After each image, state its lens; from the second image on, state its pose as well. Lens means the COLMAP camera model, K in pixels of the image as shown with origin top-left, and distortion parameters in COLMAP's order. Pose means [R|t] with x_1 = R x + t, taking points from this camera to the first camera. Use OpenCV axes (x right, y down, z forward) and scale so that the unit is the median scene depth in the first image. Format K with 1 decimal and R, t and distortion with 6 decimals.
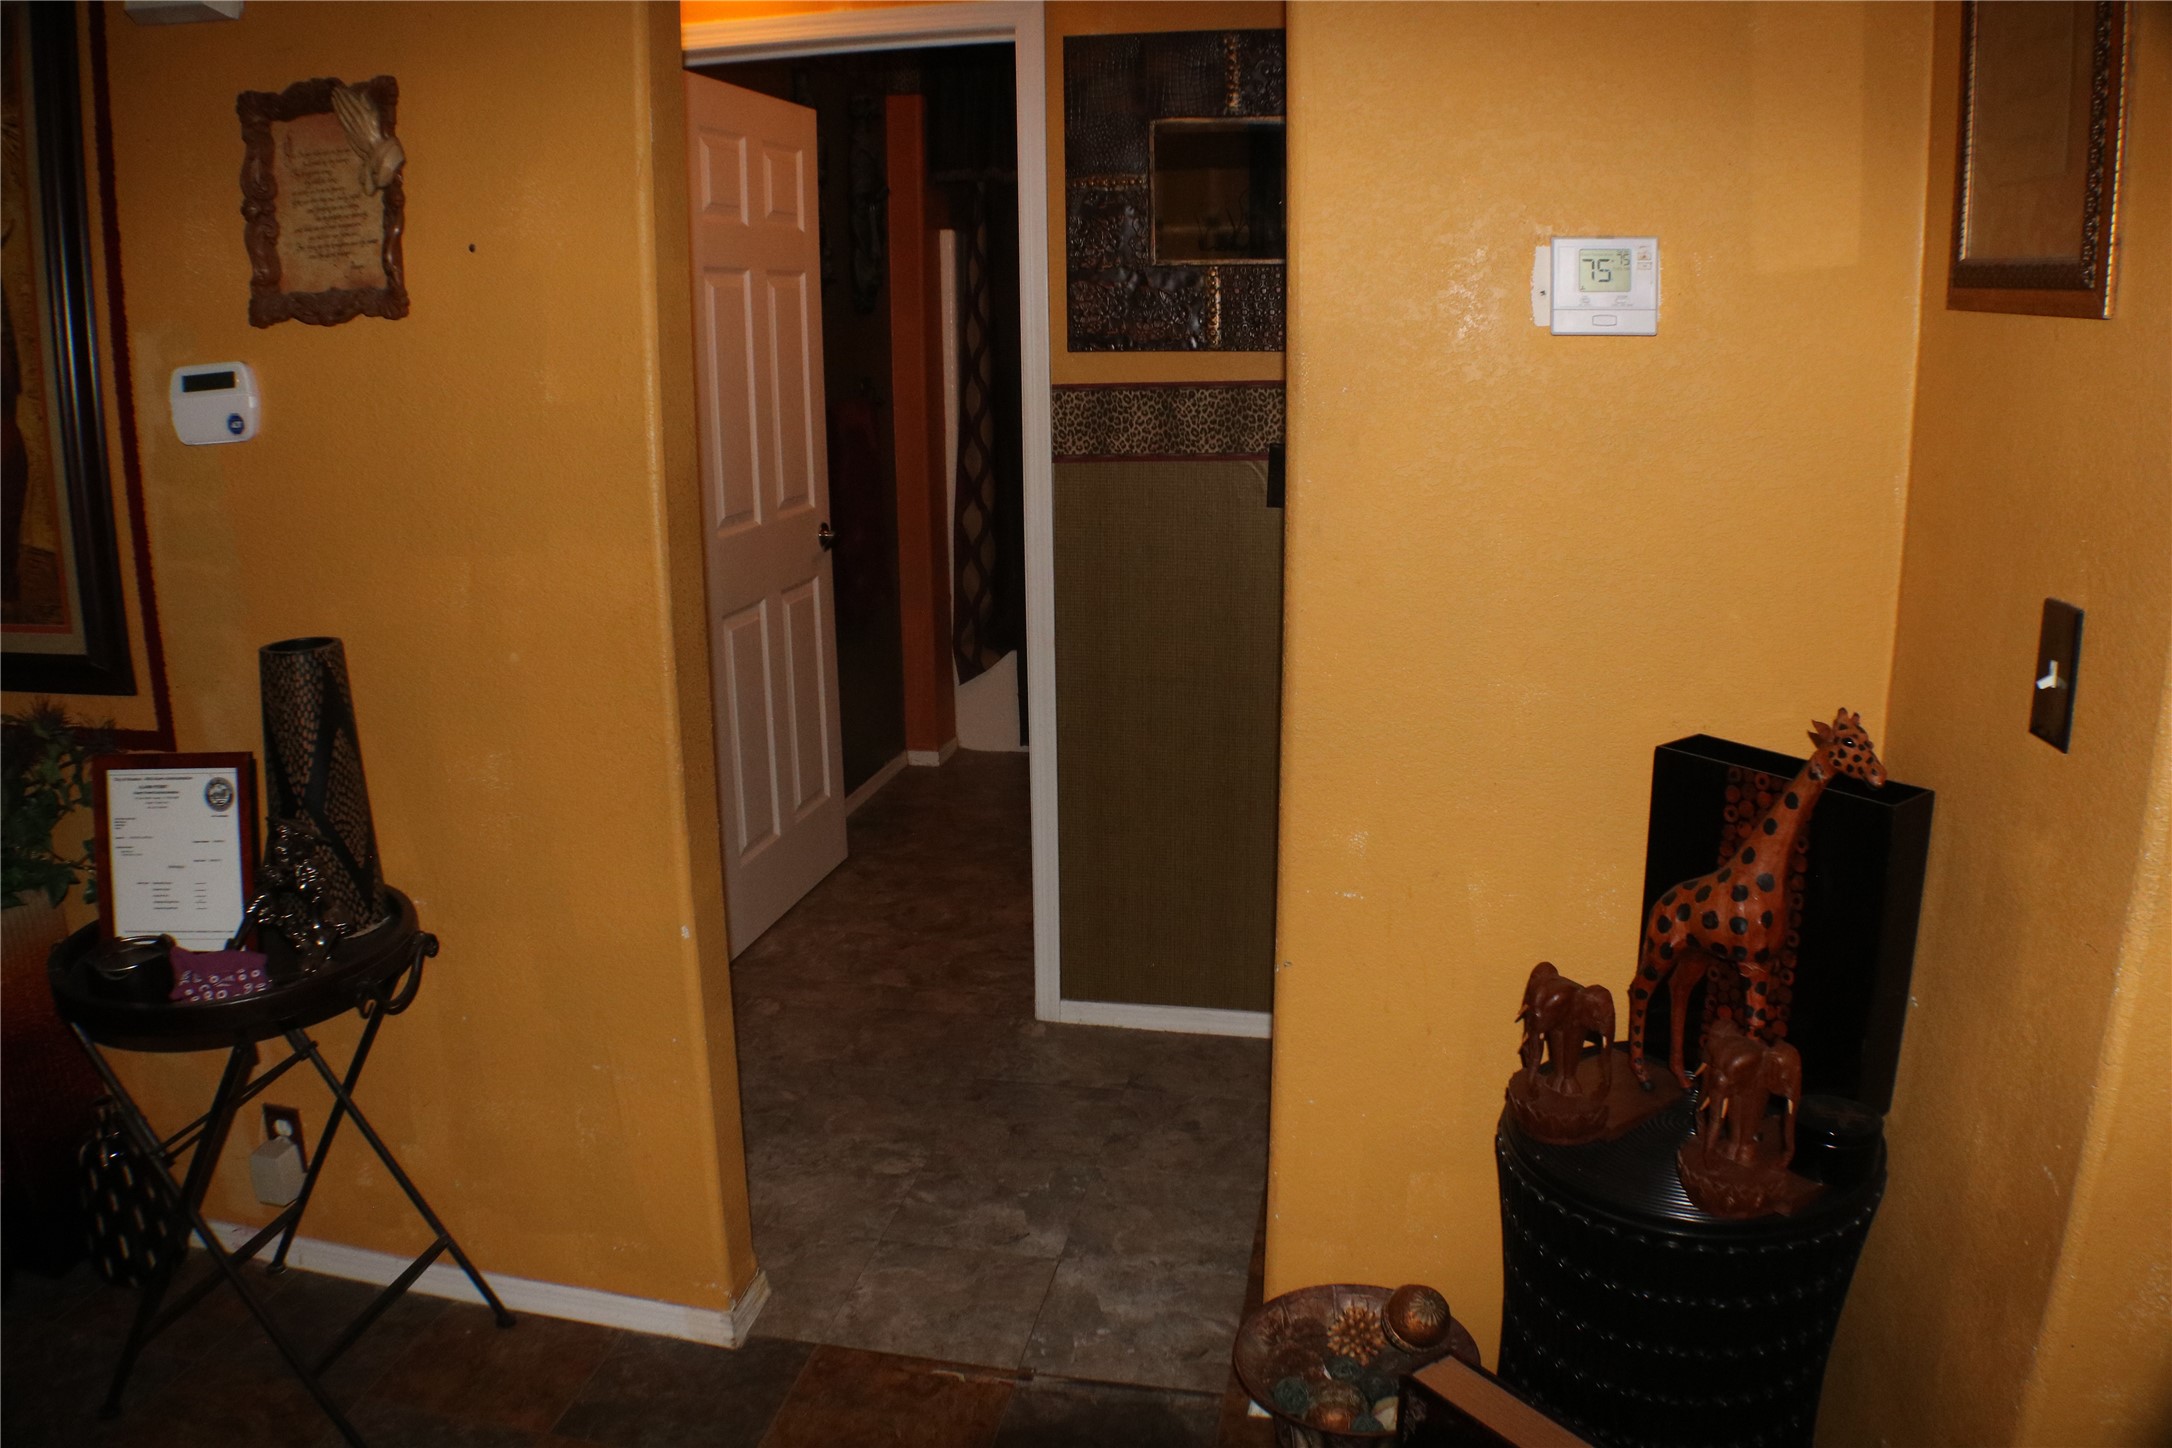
lens RADIAL K [[1605.0, 0, 1086.0], [0, 1605.0, 724.0], [0, 0, 1]] dist [-0.211517, 0.069812]
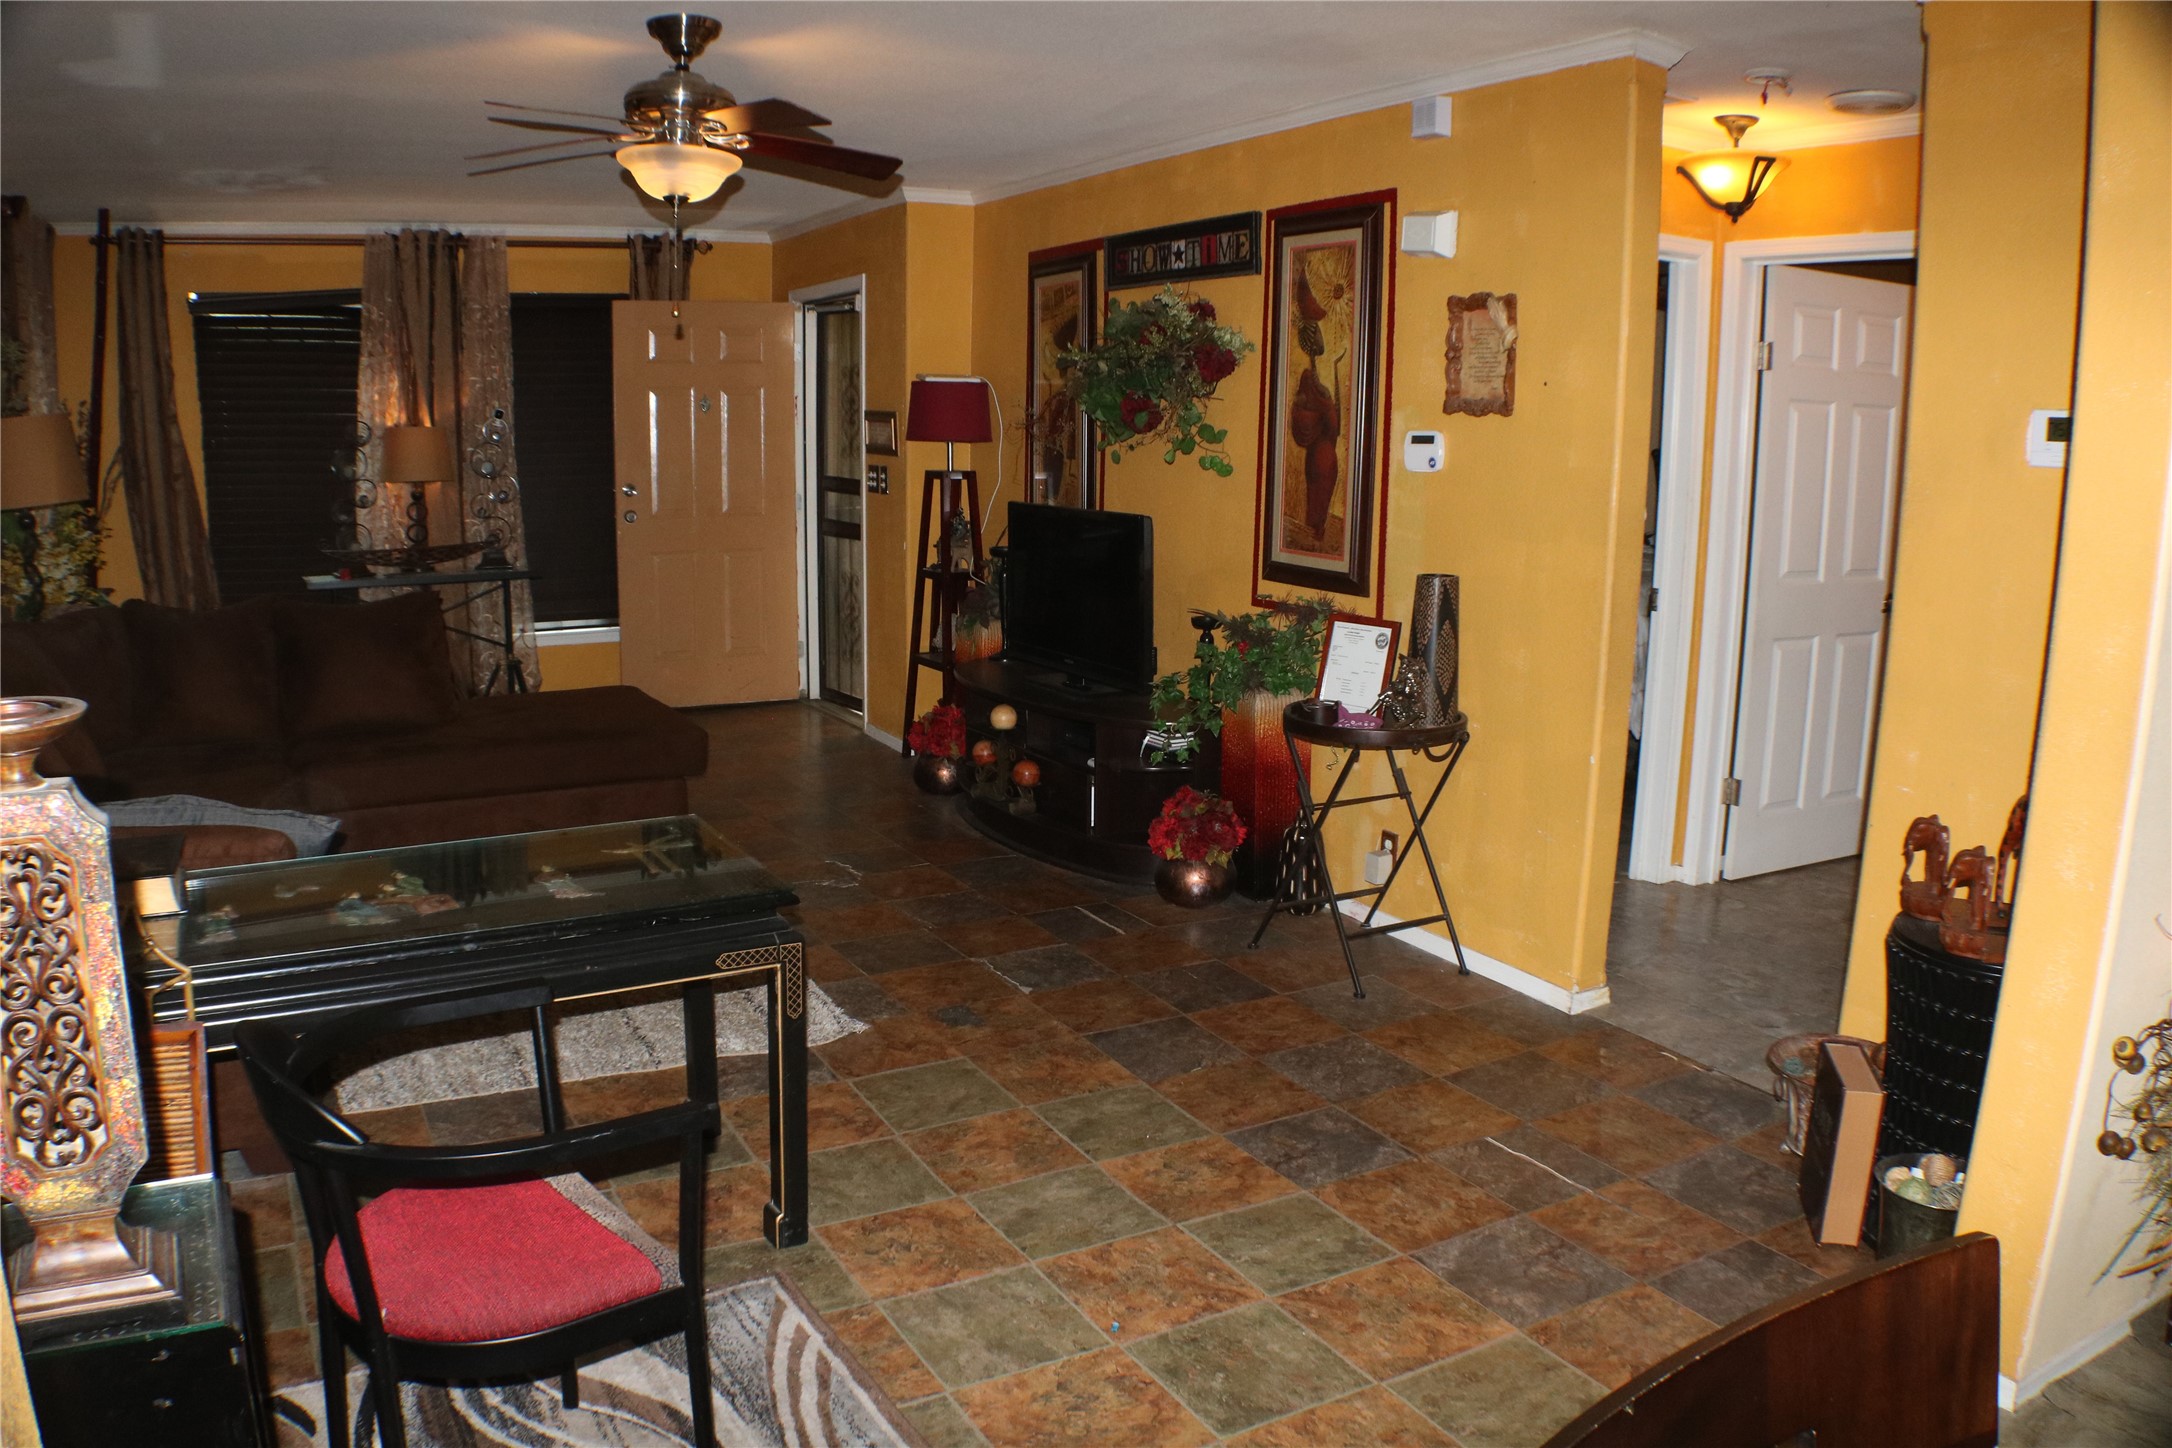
lens RADIAL K [[1605.0, 0, 1086.0], [0, 1605.0, 724.0], [0, 0, 1]] dist [-0.211517, 0.069812]
pose [[0.650615, 0.166742, -0.740876, 0.722917], [-0.209235, 0.977196, 0.036184, 0.152841], [0.730015, 0.131476, 0.670666, -0.666817]]
